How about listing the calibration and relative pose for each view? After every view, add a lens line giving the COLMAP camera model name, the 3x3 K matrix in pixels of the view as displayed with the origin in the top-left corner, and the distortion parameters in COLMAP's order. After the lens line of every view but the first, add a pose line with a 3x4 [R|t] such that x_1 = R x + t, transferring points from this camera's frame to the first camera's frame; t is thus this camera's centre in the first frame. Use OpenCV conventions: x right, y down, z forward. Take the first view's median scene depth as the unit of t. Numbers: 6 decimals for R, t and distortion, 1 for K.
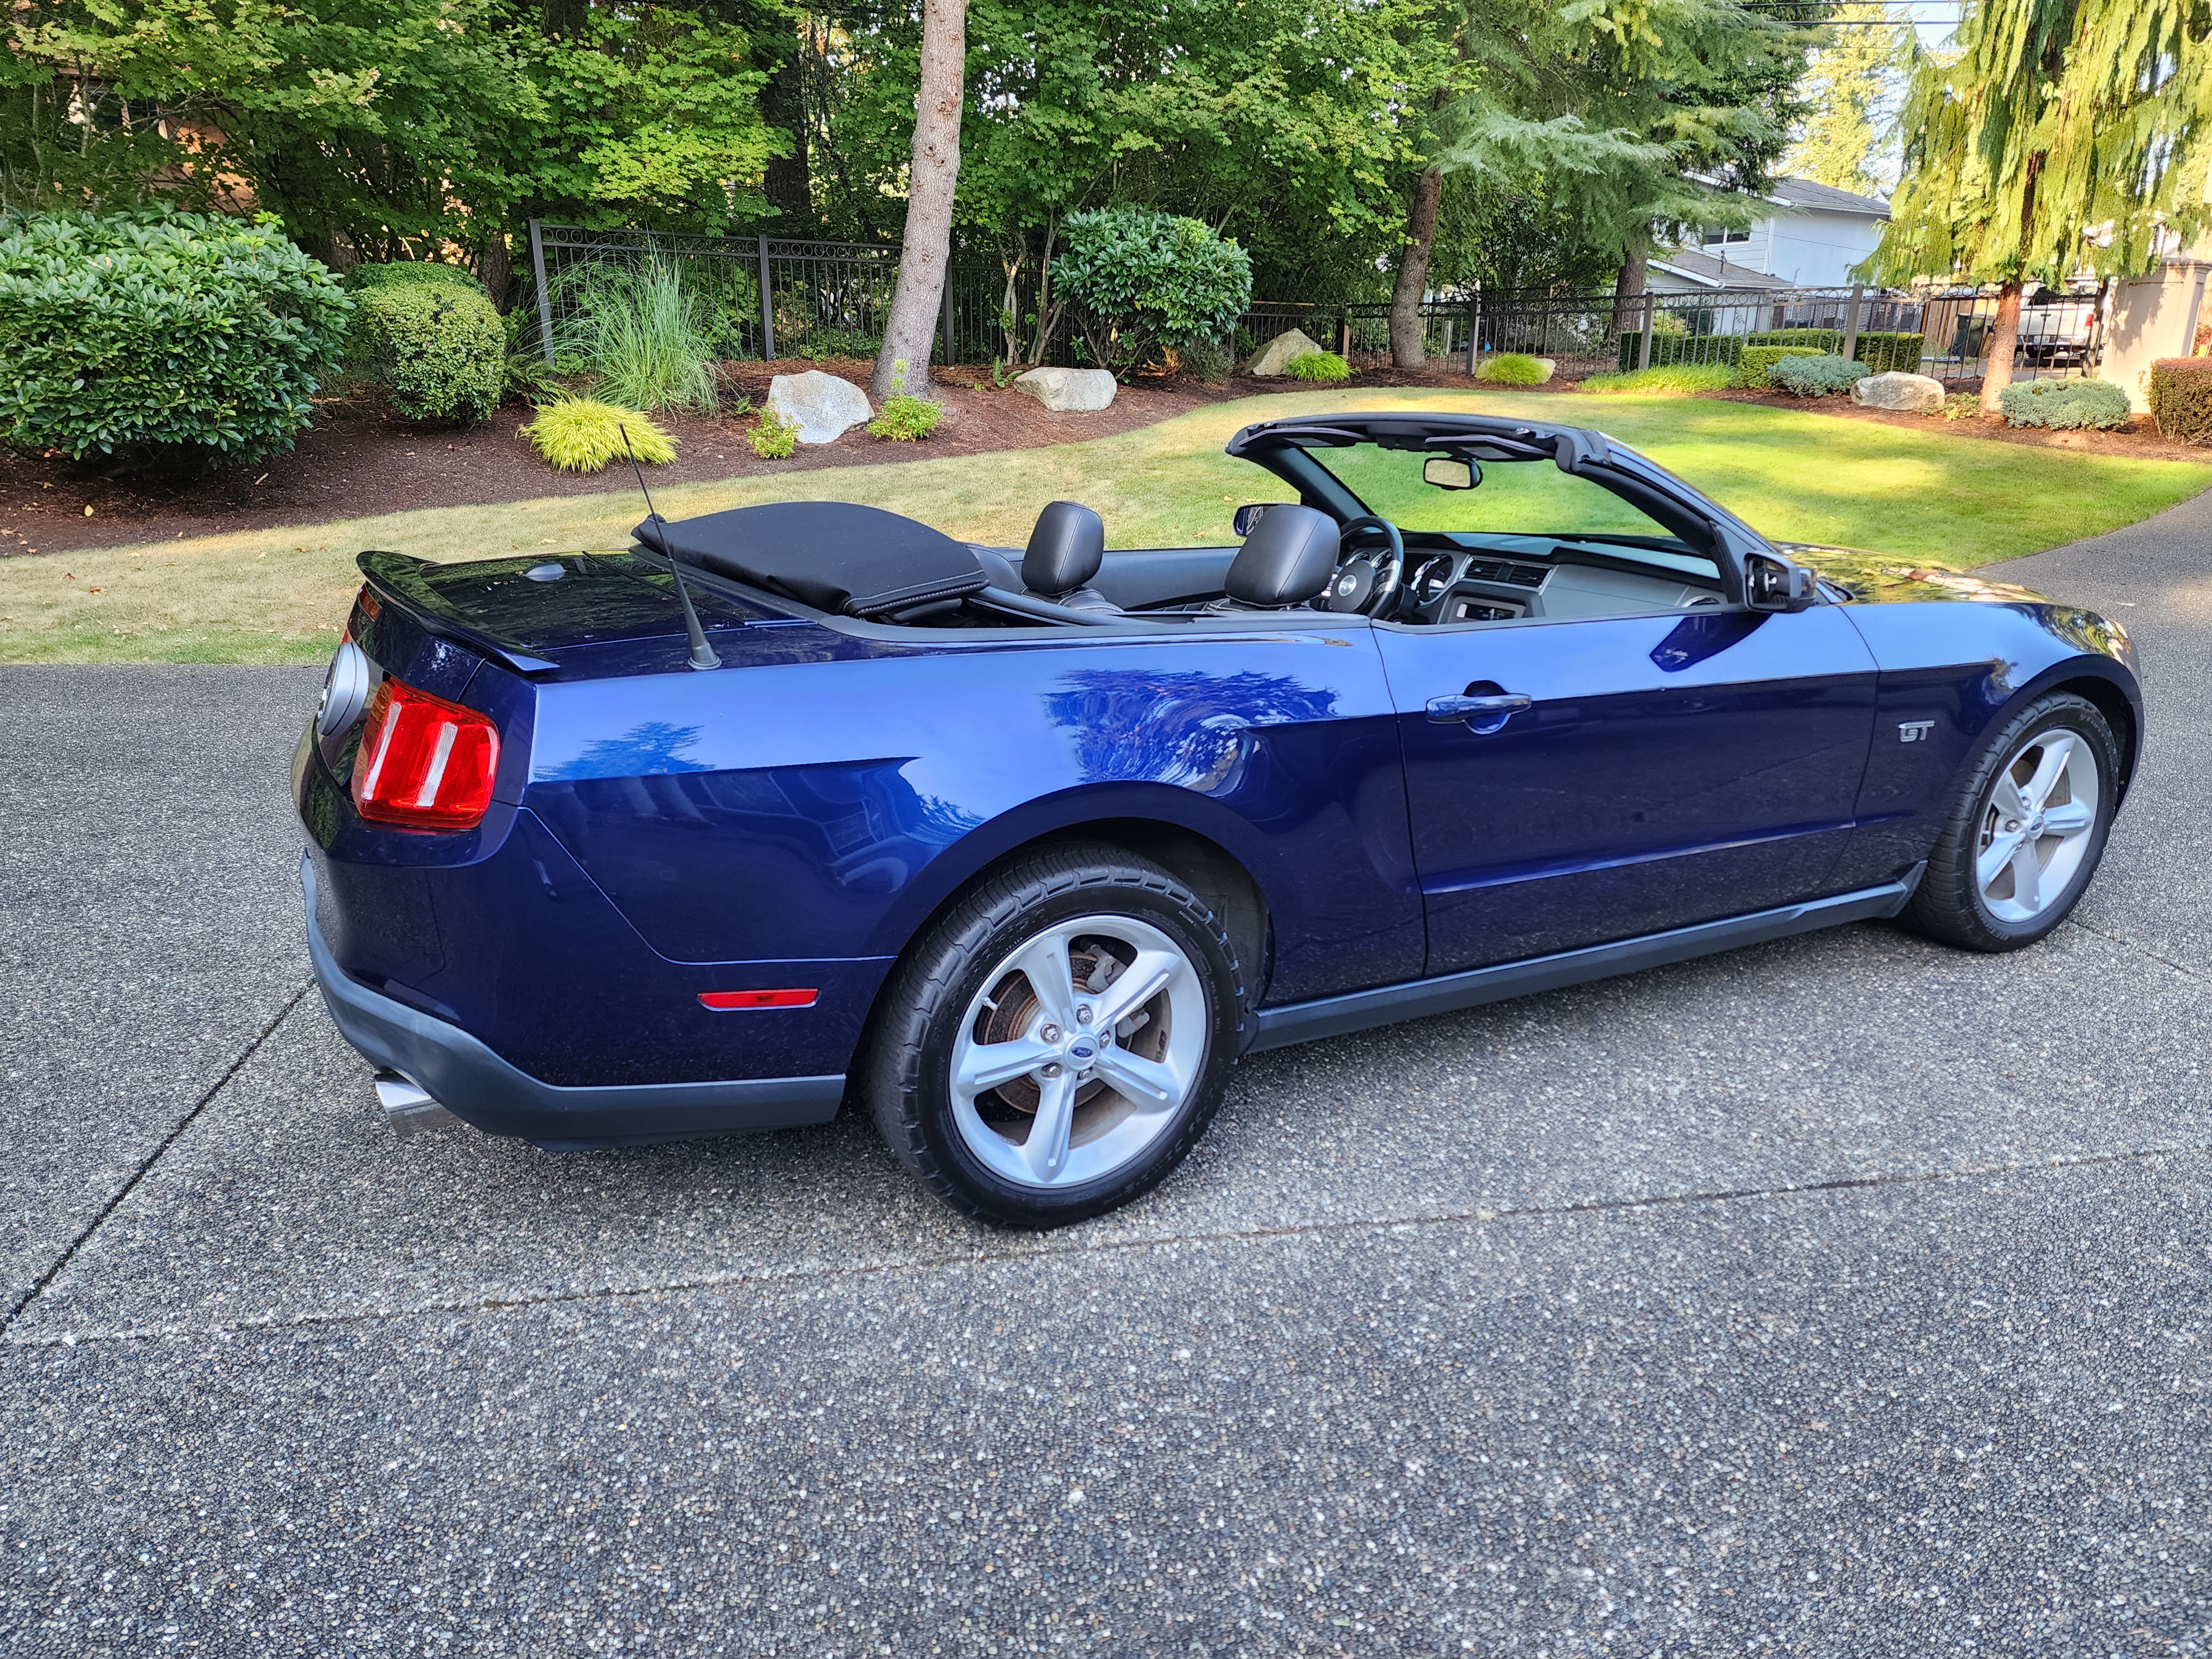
lens RADIAL K [[1472.3, 0, 1106.0], [0, 1472.3, 829.5], [0, 0, 1]] dist [0.081301, -0.073131]
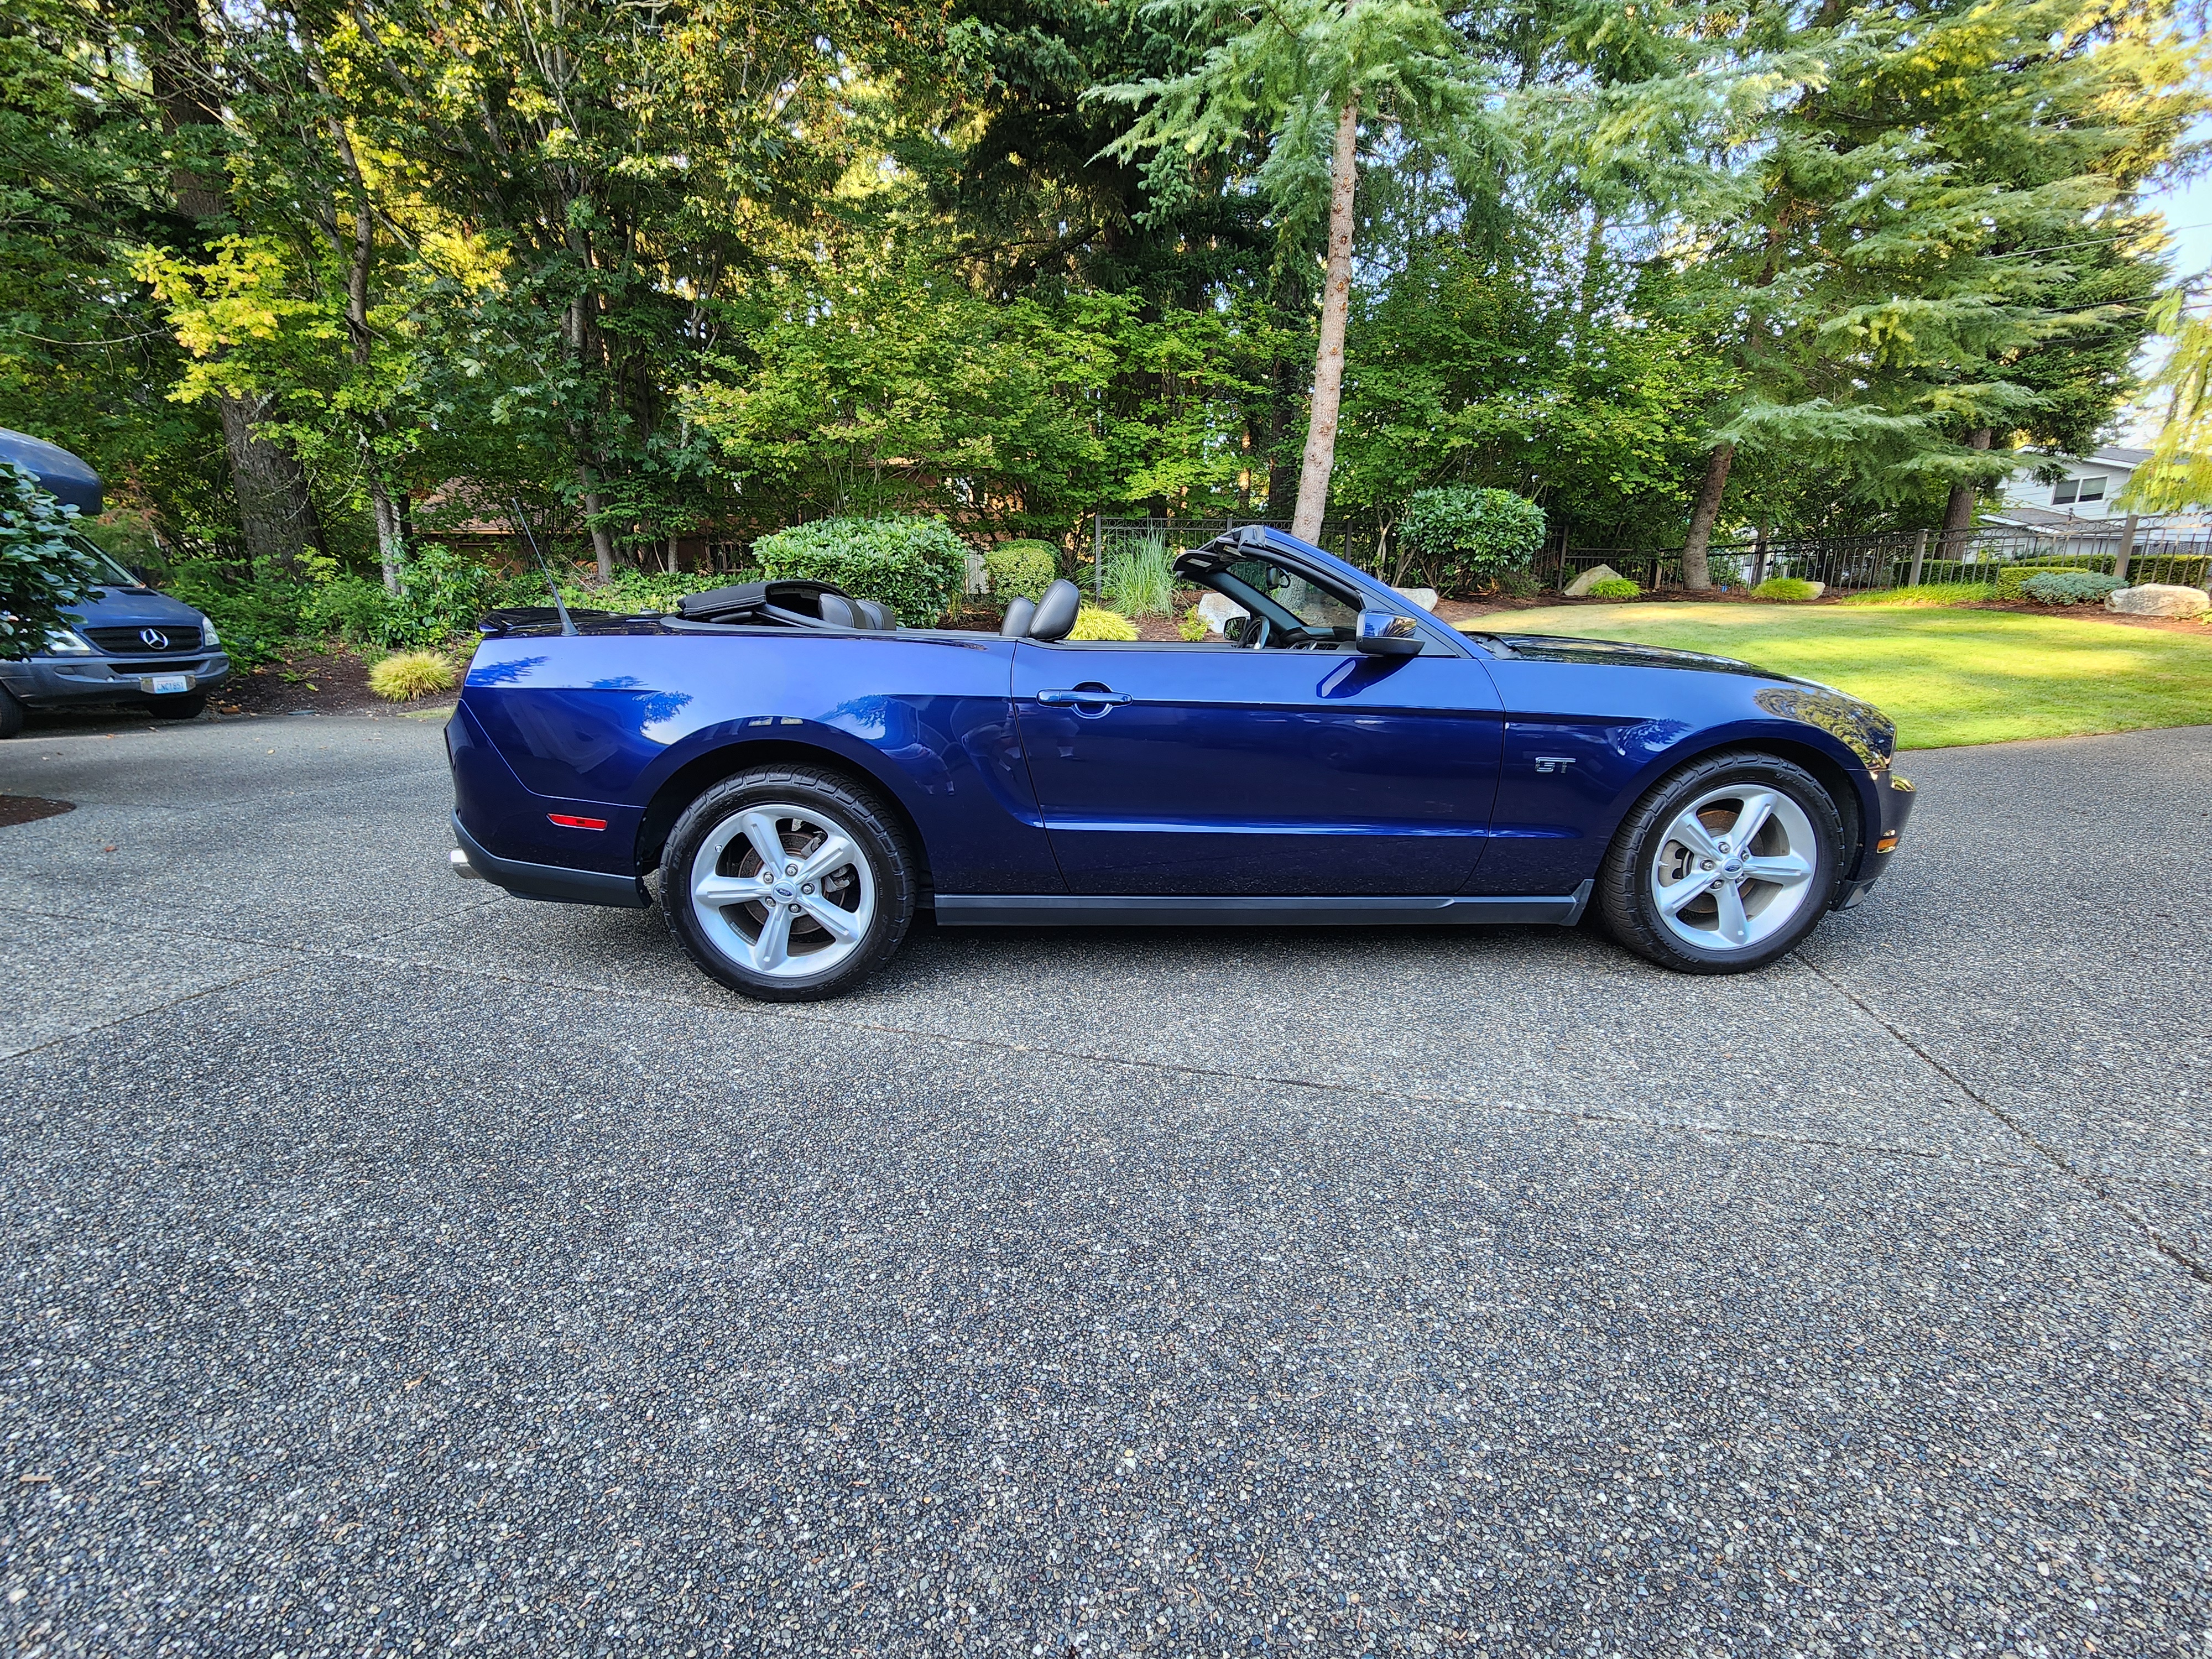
lens RADIAL K [[913.6, 0, 1096.9], [0, 913.6, 831.1], [0, 0, 1]] dist [-0.001908, 0.000175]
pose [[0.902782, 0.090996, -0.420361, 0.116980], [-0.118668, 0.992124, -0.040089, 0.014056], [0.413403, 0.086075, 0.906471, 0.038807]]
